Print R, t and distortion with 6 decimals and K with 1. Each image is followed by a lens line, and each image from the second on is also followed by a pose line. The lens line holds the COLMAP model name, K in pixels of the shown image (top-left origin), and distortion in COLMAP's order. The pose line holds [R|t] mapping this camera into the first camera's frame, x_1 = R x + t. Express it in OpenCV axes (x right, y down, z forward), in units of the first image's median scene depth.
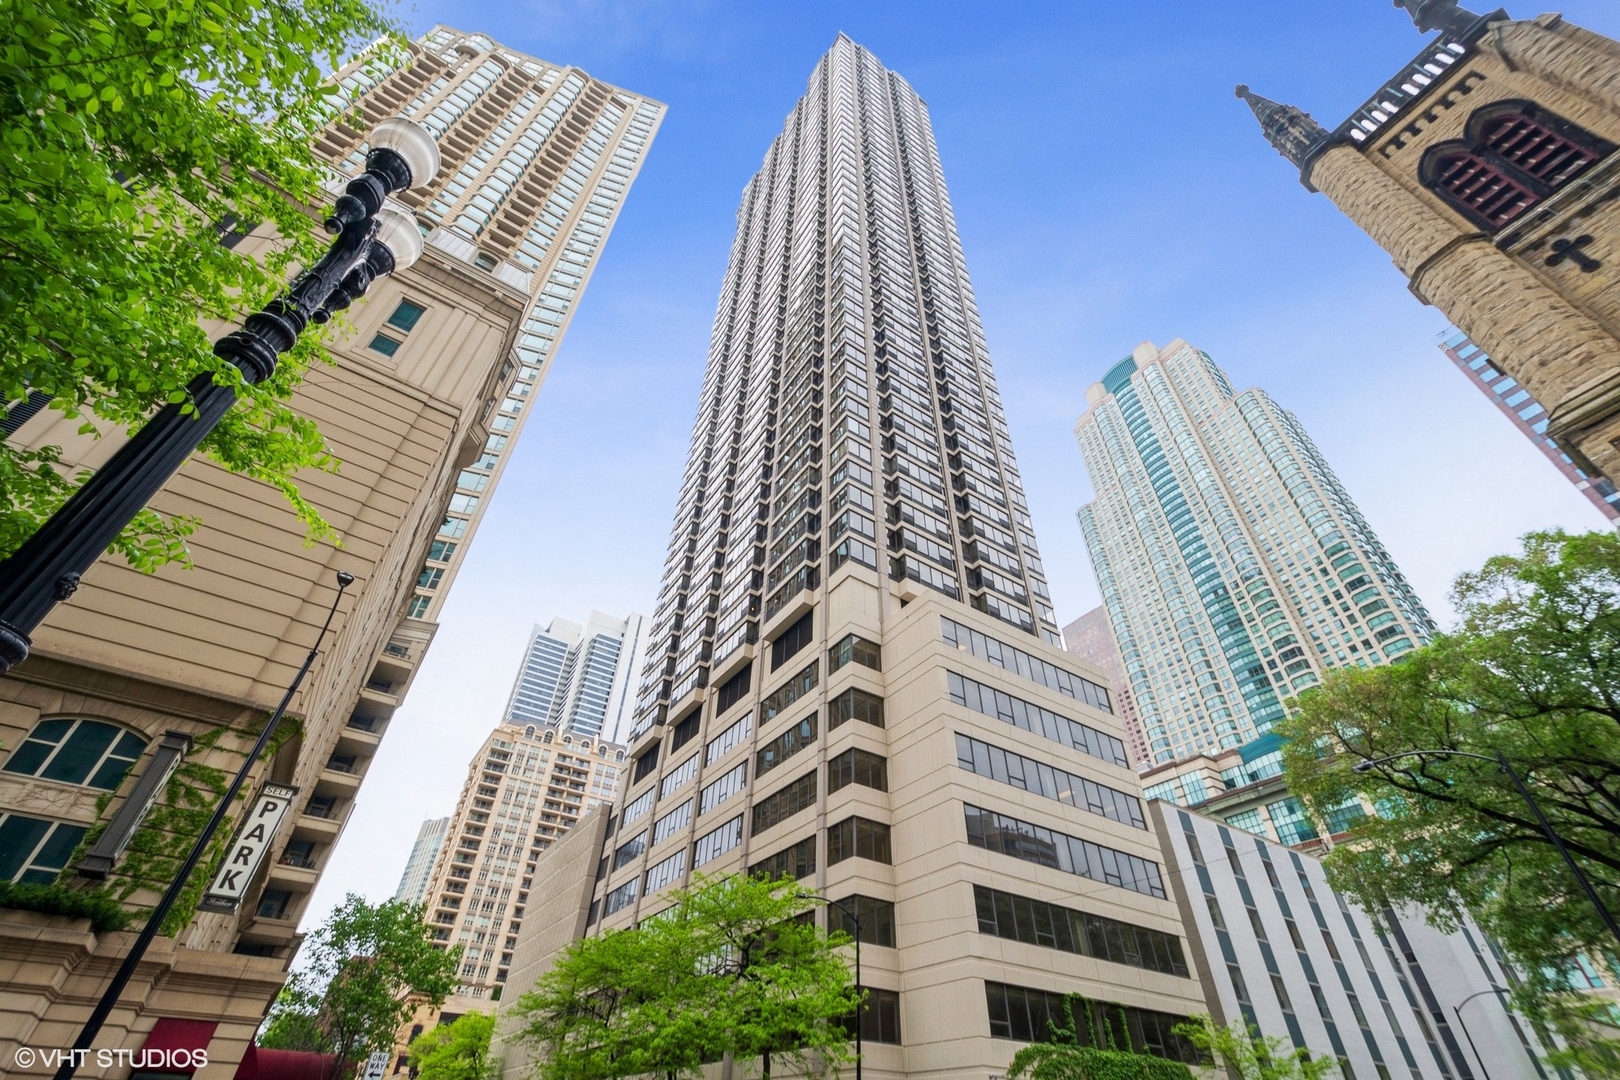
lens RADIAL K [[721.7, 0, 810.0], [0, 721.7, 540.0], [0, 0, 1]] dist [0.002027, -0.000034]
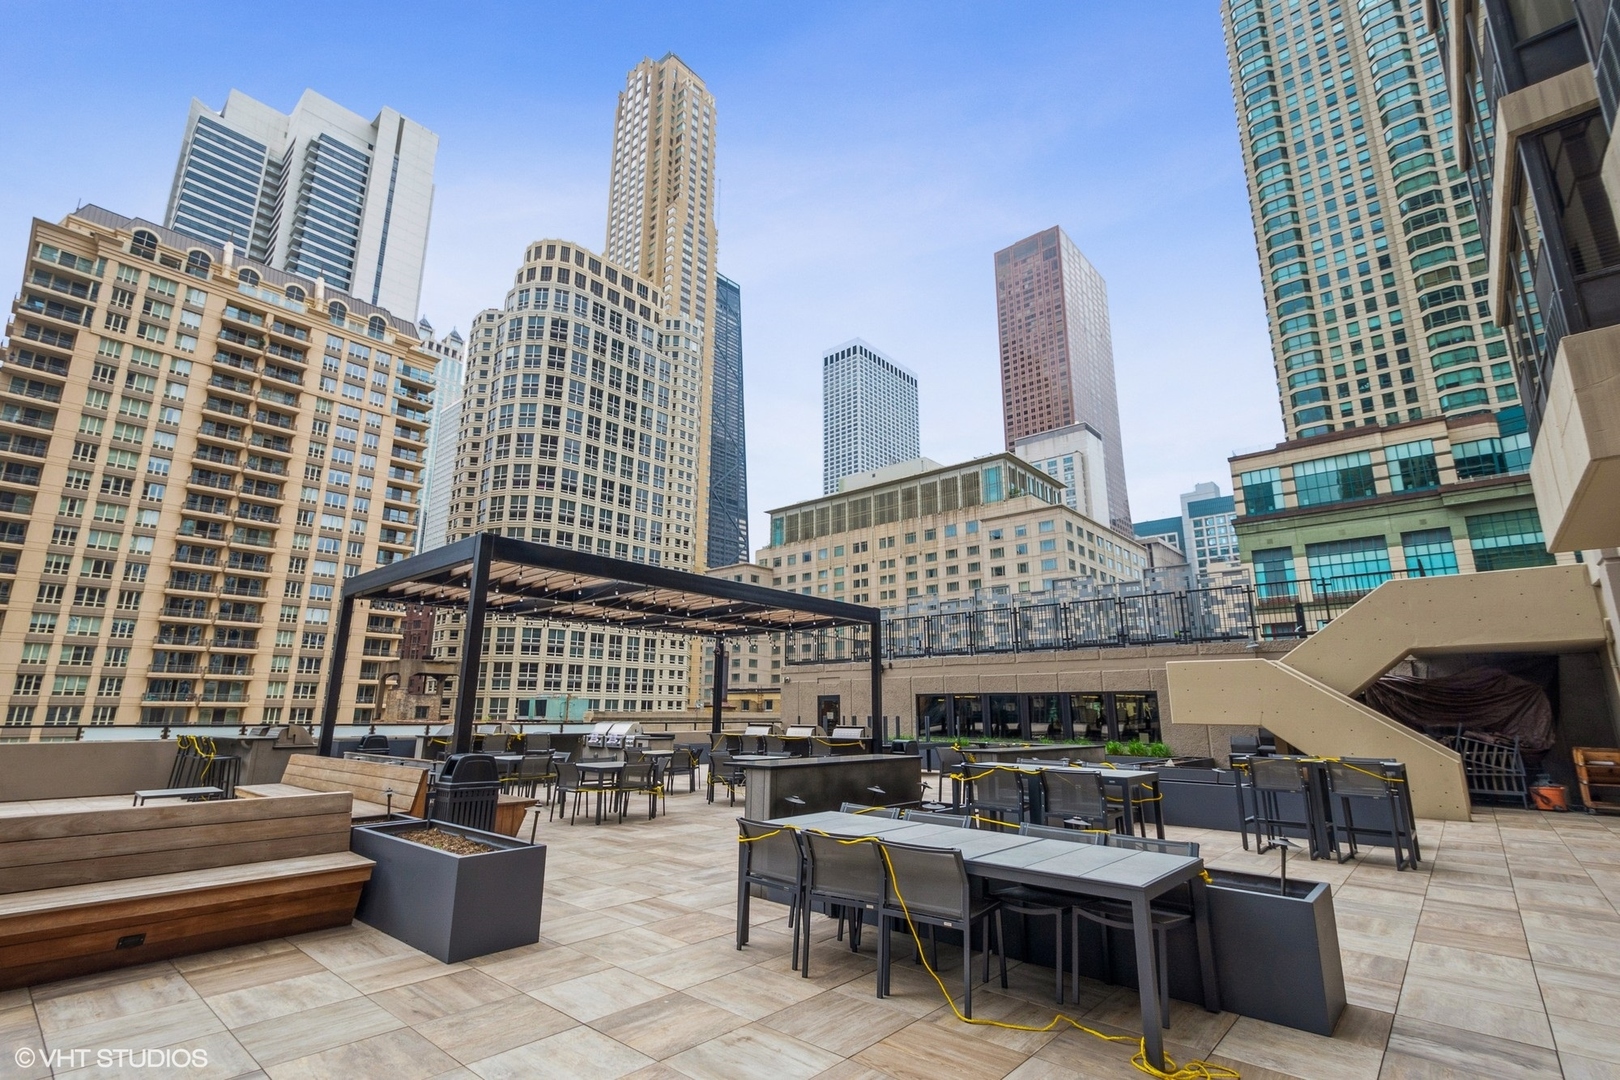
lens RADIAL K [[721.7, 0, 810.0], [0, 721.7, 540.0], [0, 0, 1]] dist [0.002027, -0.000034]
pose [[0.960584, 0.037718, 0.275419, -0.110140], [-0.161447, 0.882235, 0.442262, 0.166810], [-0.226303, -0.469296, 0.853550, 0.447682]]
